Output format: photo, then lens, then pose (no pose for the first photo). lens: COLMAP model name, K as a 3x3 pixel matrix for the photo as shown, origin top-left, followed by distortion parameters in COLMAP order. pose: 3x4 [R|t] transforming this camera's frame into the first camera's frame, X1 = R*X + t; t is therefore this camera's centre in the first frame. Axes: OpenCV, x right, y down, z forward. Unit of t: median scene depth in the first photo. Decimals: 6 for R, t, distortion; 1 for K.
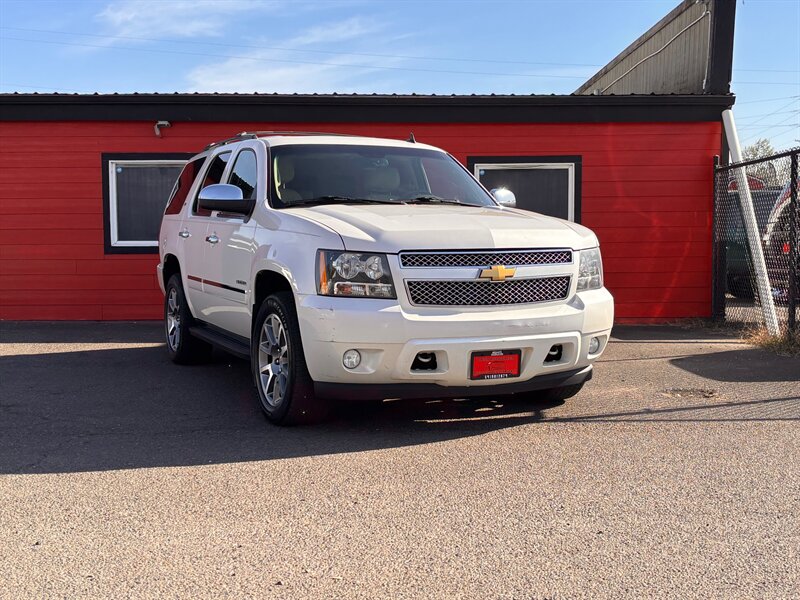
lens RADIAL K [[900.3, 0, 400.2], [0, 900.3, 300.9], [0, 0, 1]] dist [0.148955, -0.455977]
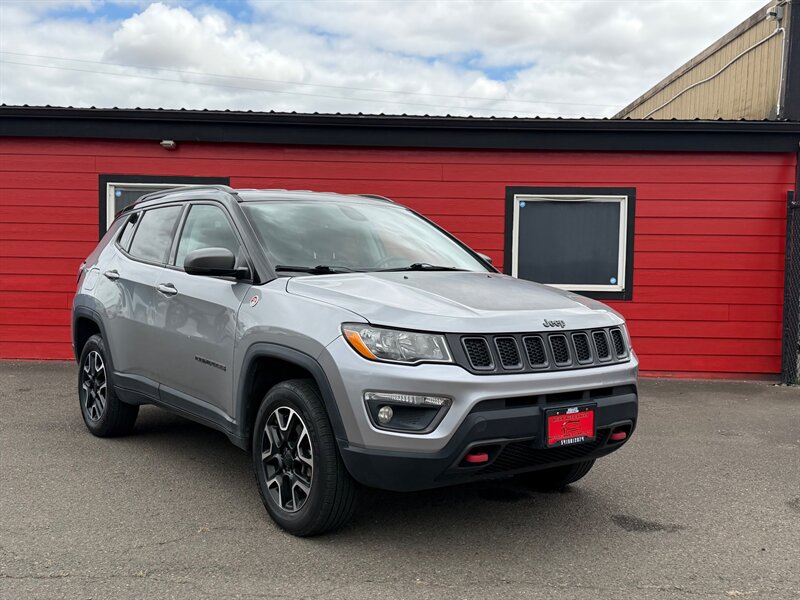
lens RADIAL K [[852.1, 0, 399.2], [0, 852.1, 304.9], [0, 0, 1]] dist [0.147168, -0.274779]
pose [[0.999610, 0.022147, -0.016991, -0.015020], [-0.022506, 0.999521, -0.021232, -0.022716], [0.016512, 0.021606, 0.999630, 0.158213]]
